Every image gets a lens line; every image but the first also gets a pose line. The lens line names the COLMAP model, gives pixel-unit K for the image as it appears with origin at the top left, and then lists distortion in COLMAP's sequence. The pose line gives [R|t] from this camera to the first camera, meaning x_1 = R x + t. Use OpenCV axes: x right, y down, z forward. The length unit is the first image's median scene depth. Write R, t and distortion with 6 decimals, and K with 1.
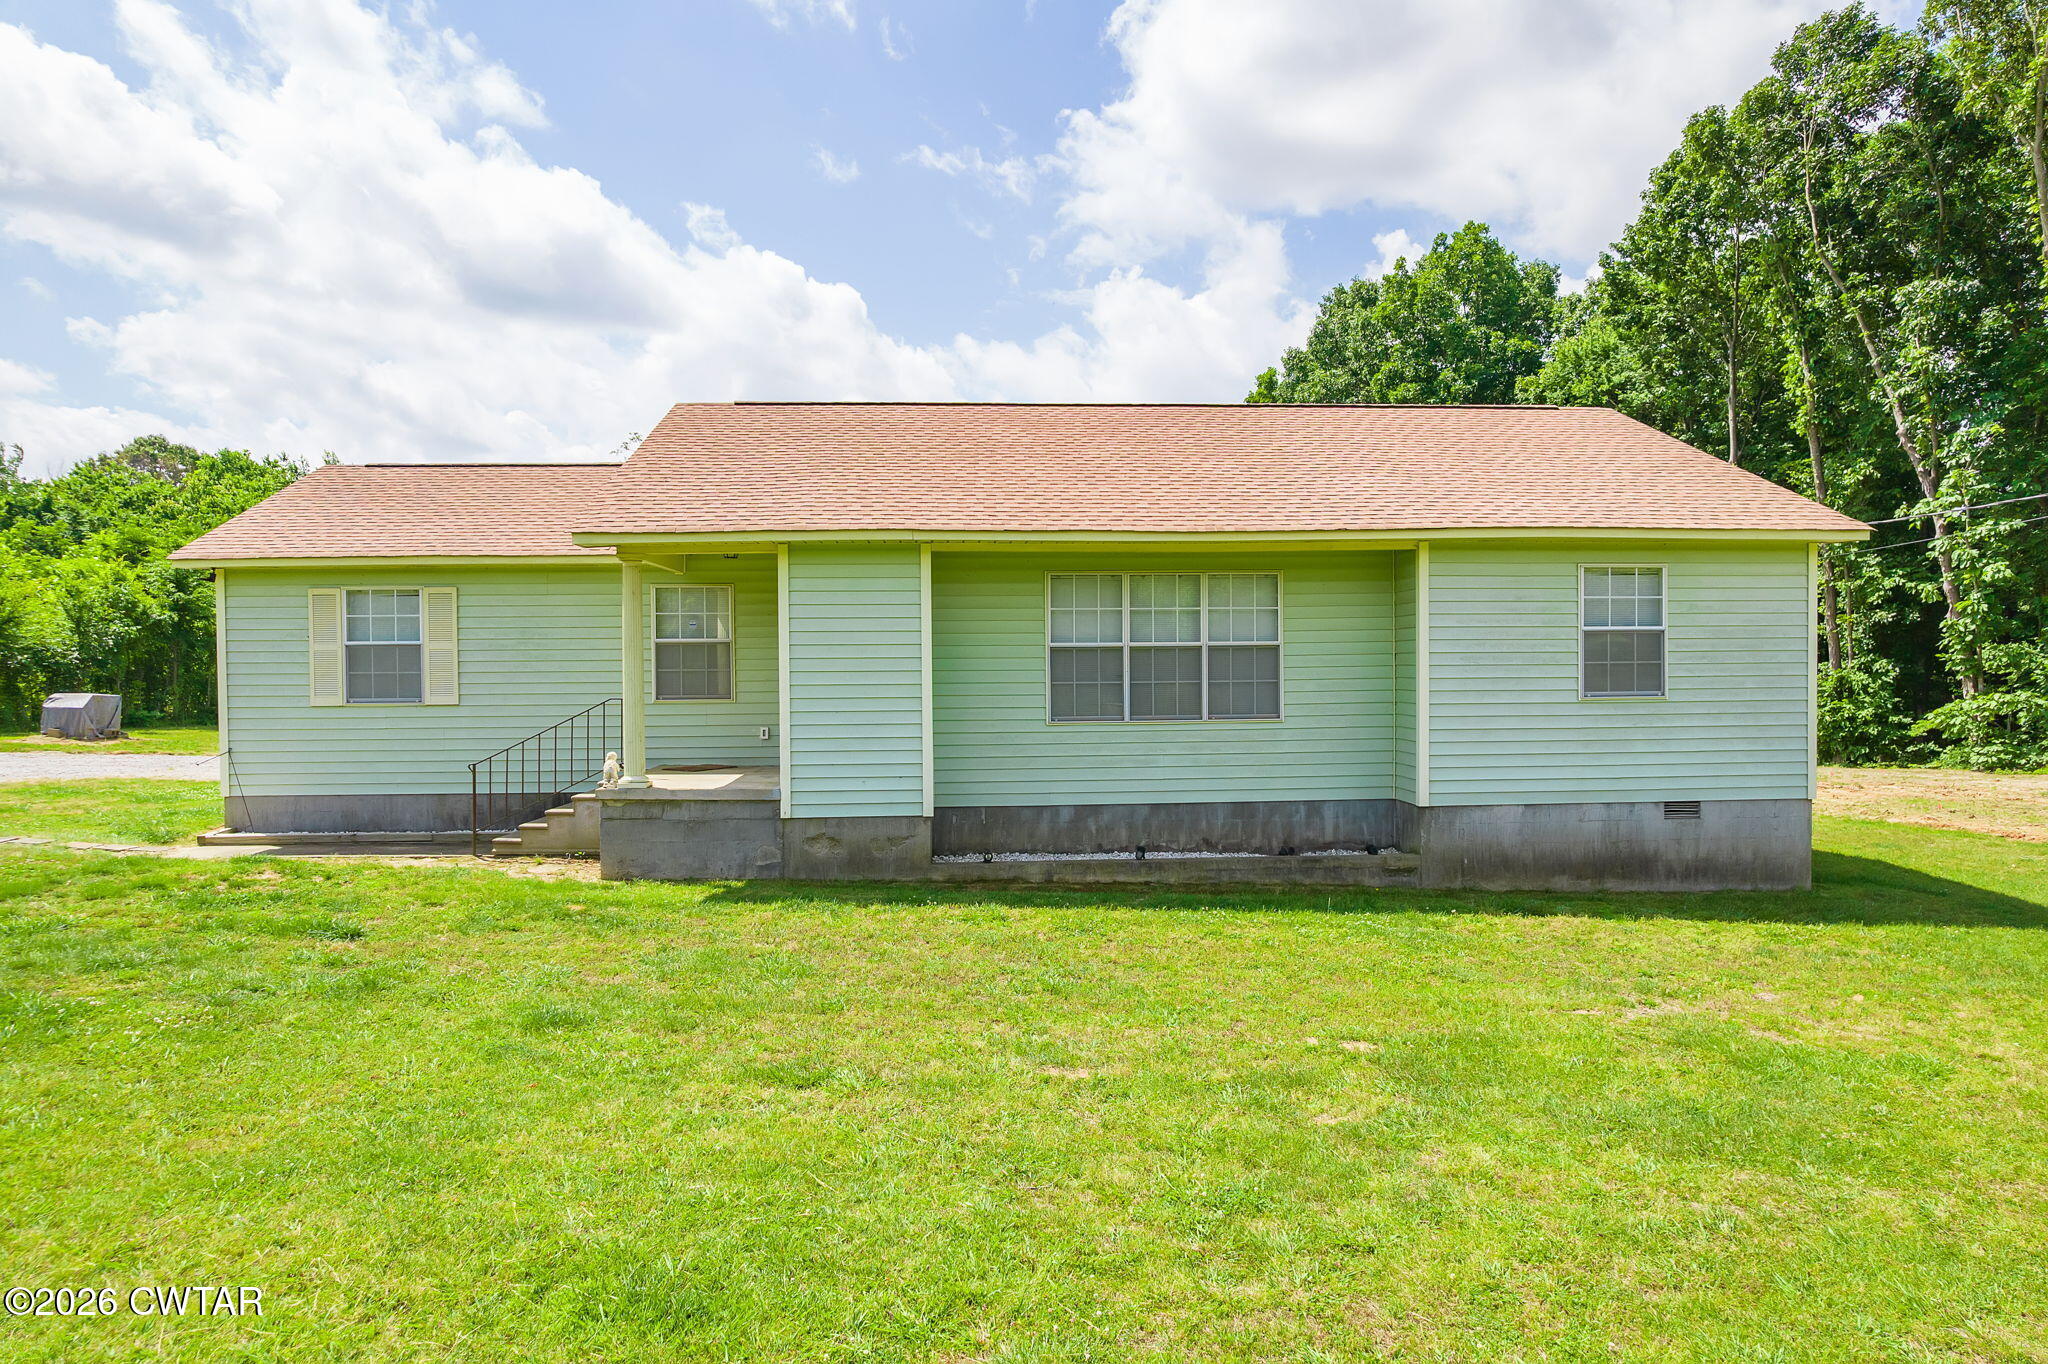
lens RADIAL K [[1316.4, 0, 1024.0], [0, 1316.4, 682.0], [0, 0, 1]] dist [-0.025825, -0.000711]
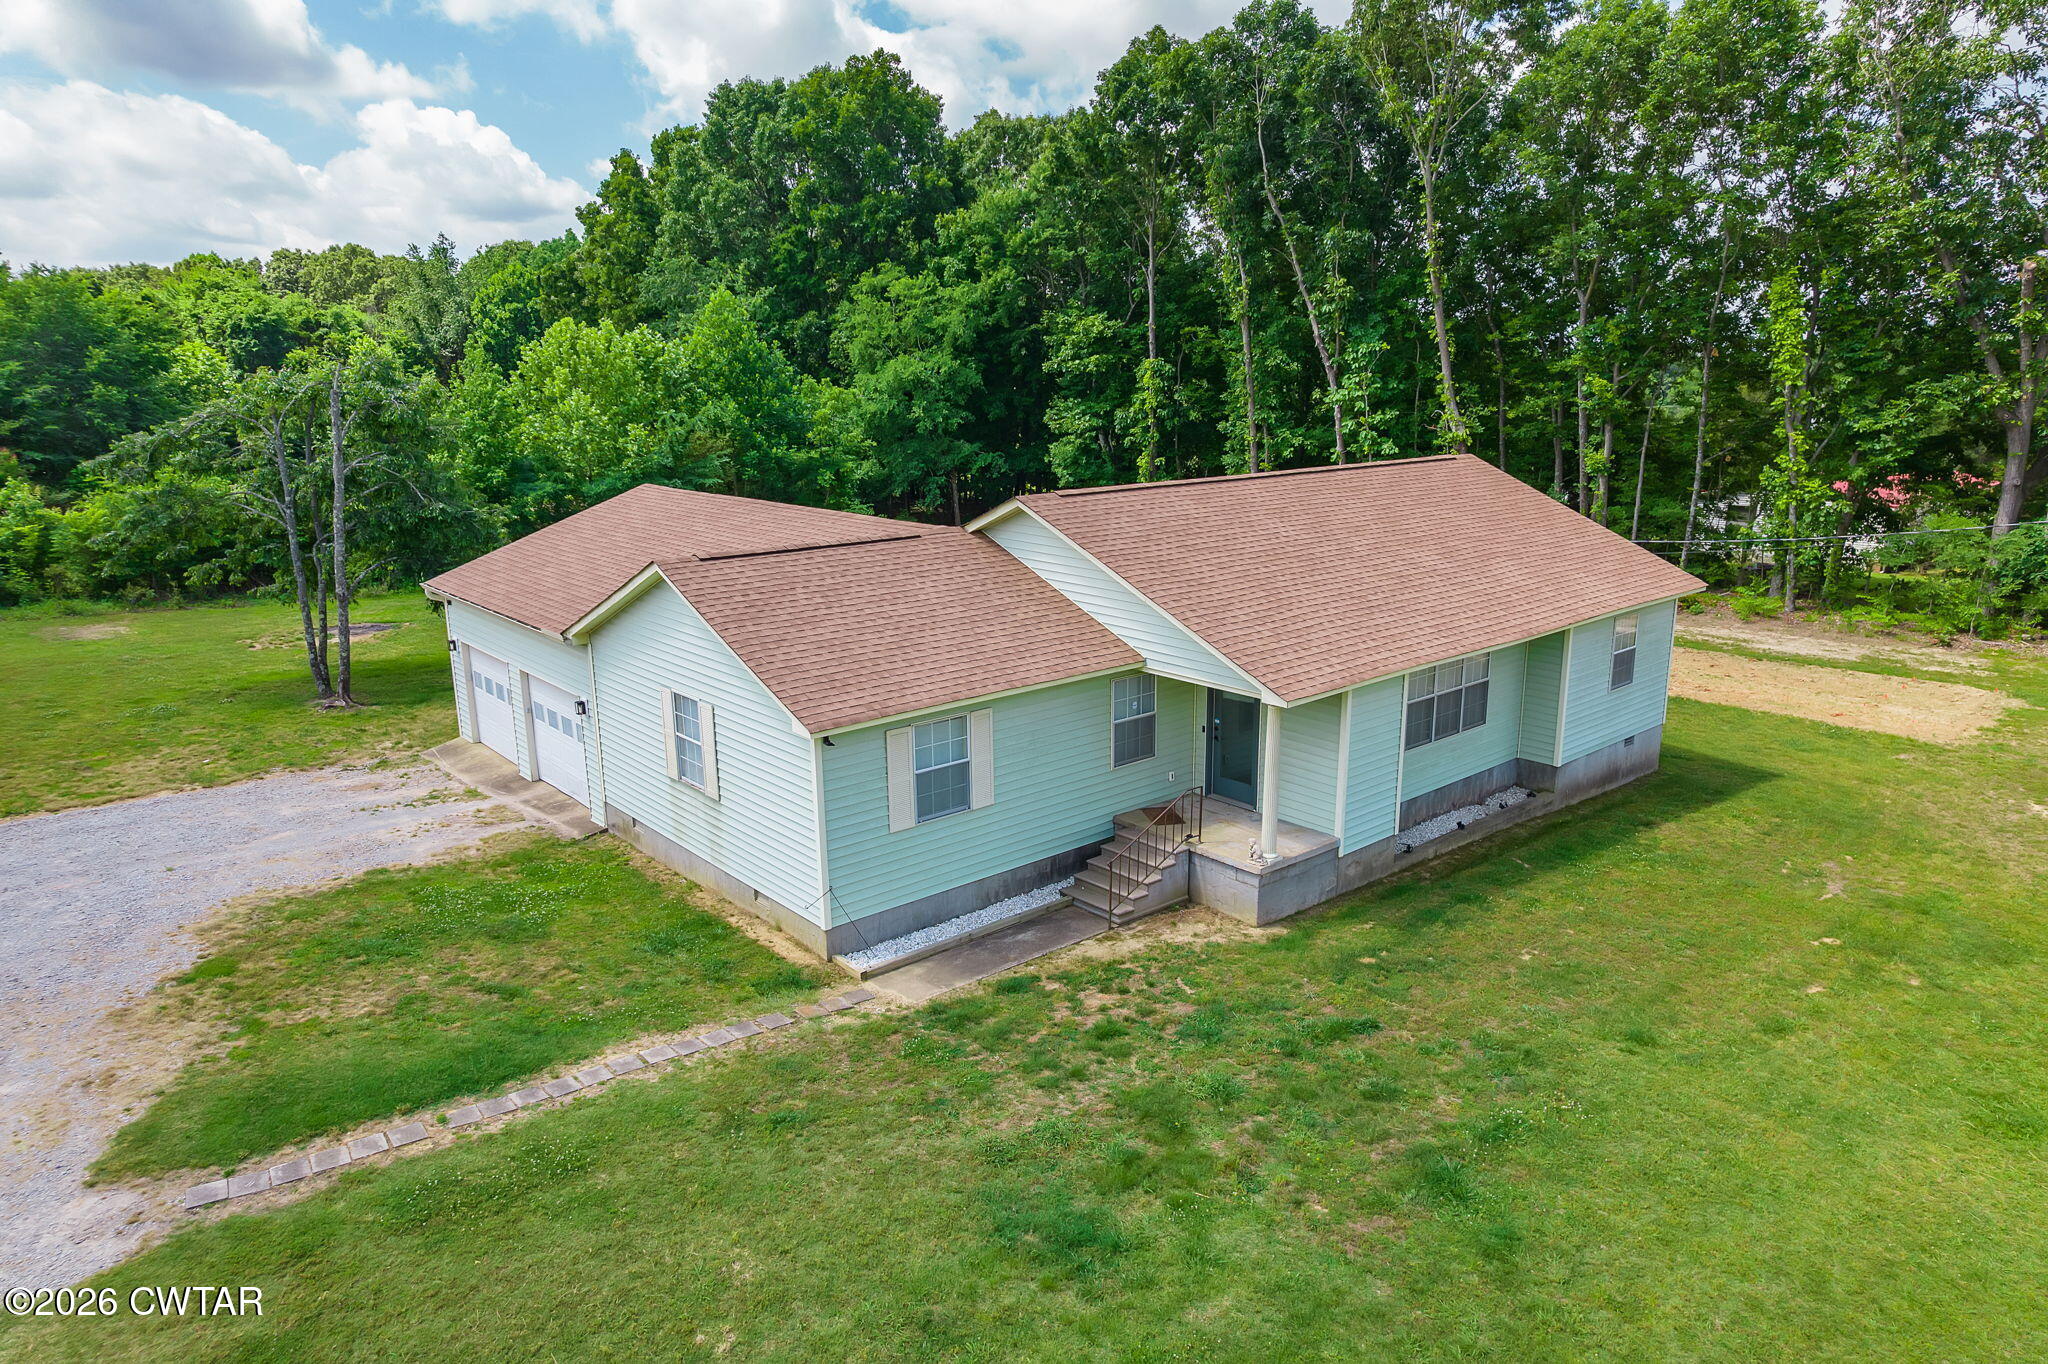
lens RADIAL K [[1316.4, 0, 1024.0], [0, 1316.4, 682.0], [0, 0, 1]] dist [-0.025825, -0.000711]
pose [[0.793296, -0.148146, 0.590537, -1.104650], [0.013695, 0.974041, 0.225957, -0.362884], [-0.608682, -0.171163, 0.774732, 0.072774]]
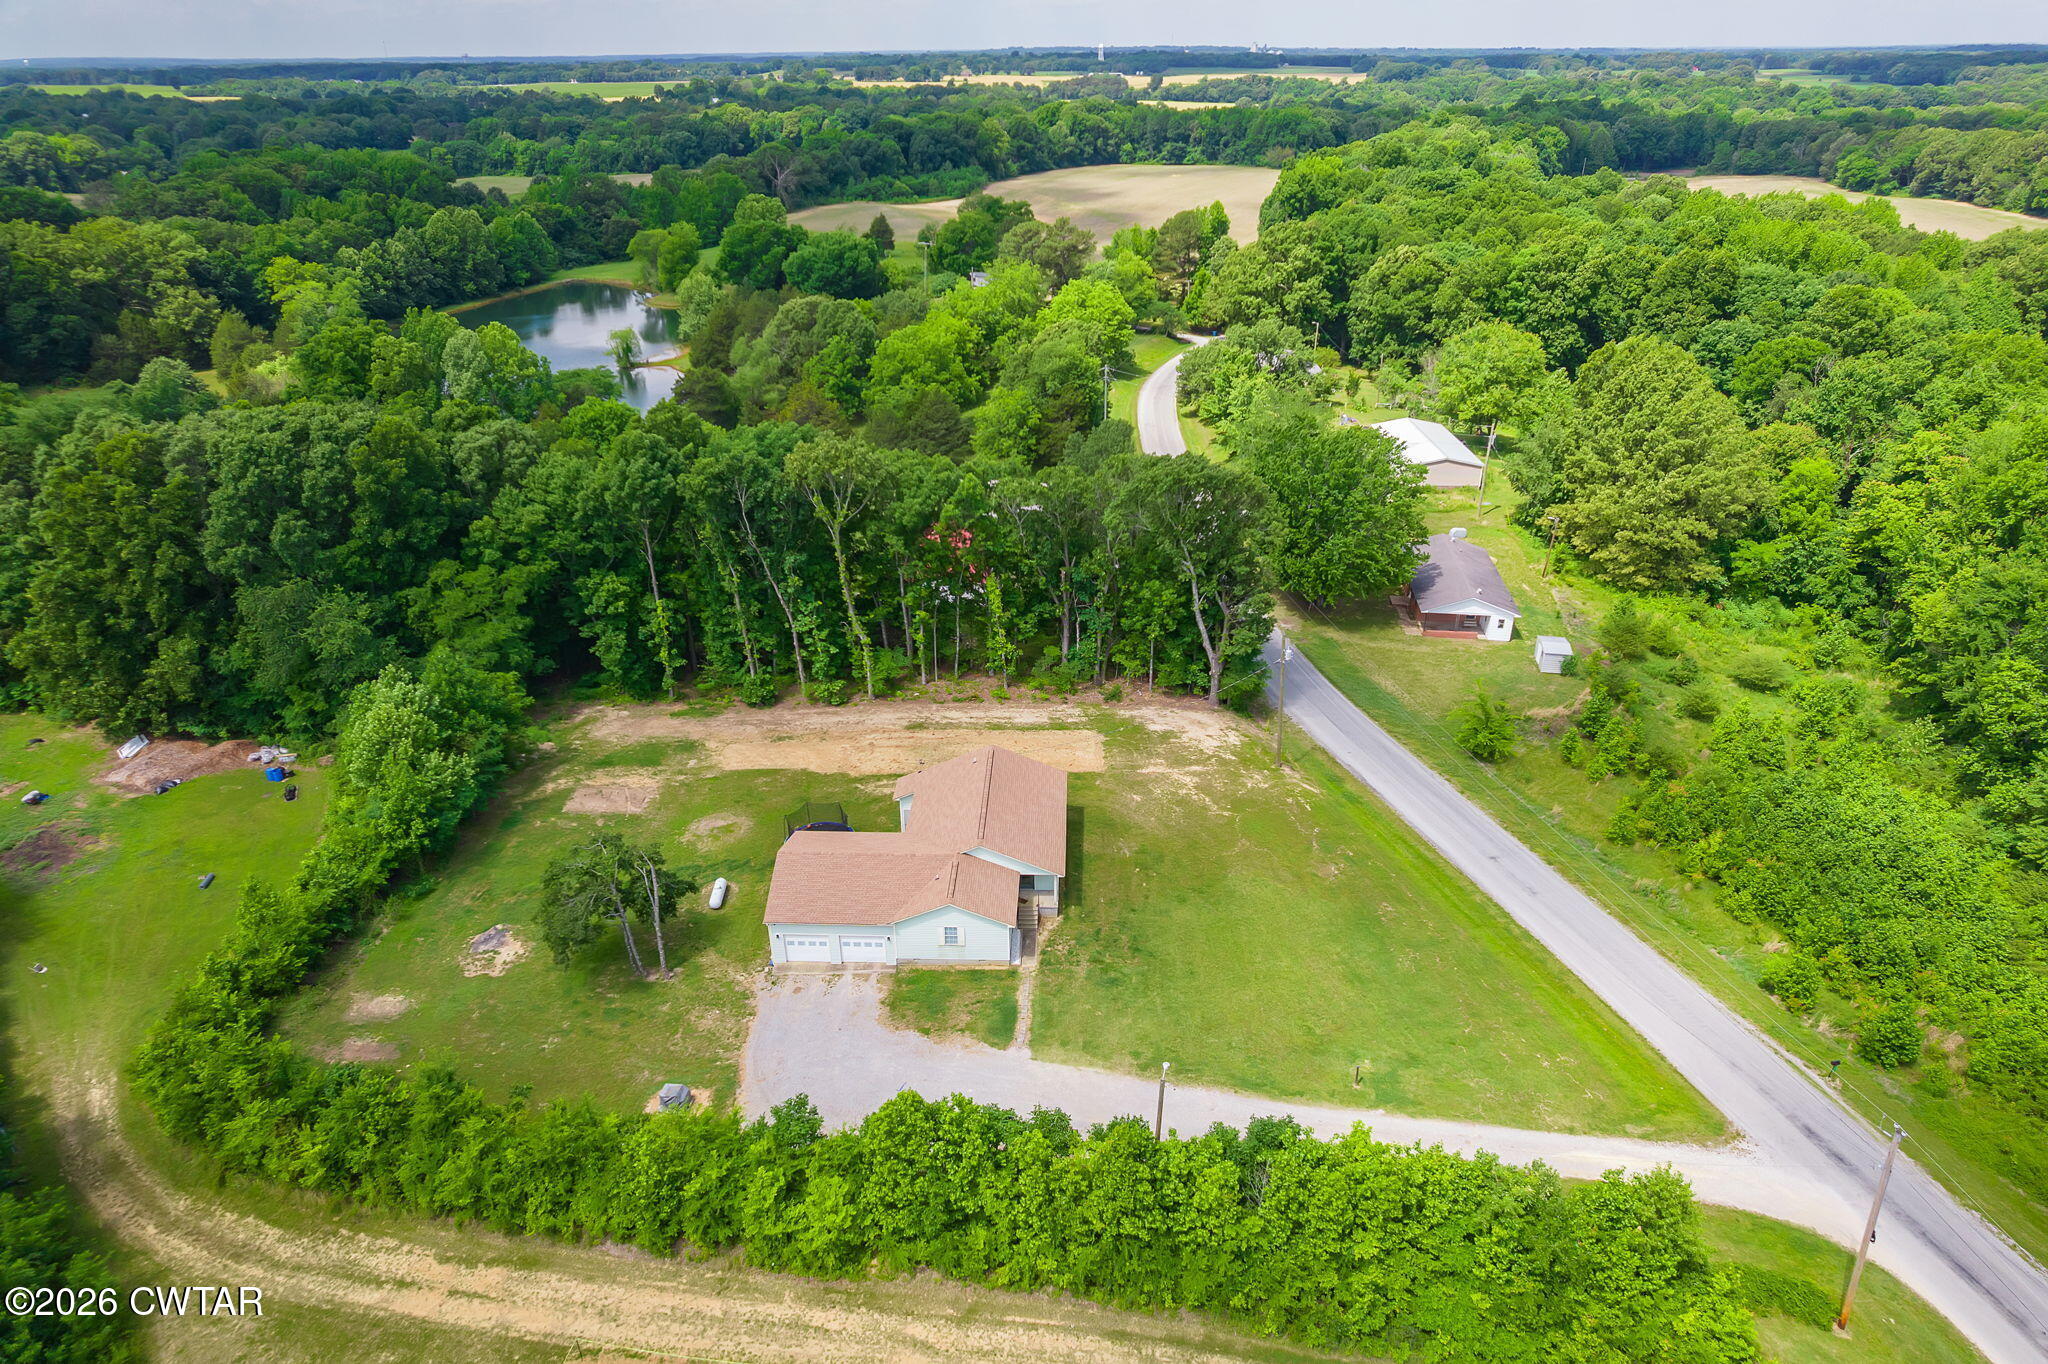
lens RADIAL K [[1316.4, 0, 1024.0], [0, 1316.4, 682.0], [0, 0, 1]] dist [-0.025825, -0.000711]
pose [[0.104154, -0.441105, 0.891391, -4.606900], [0.033429, 0.897312, 0.440129, -3.069851], [-0.993999, -0.016043, 0.108204, 0.362993]]
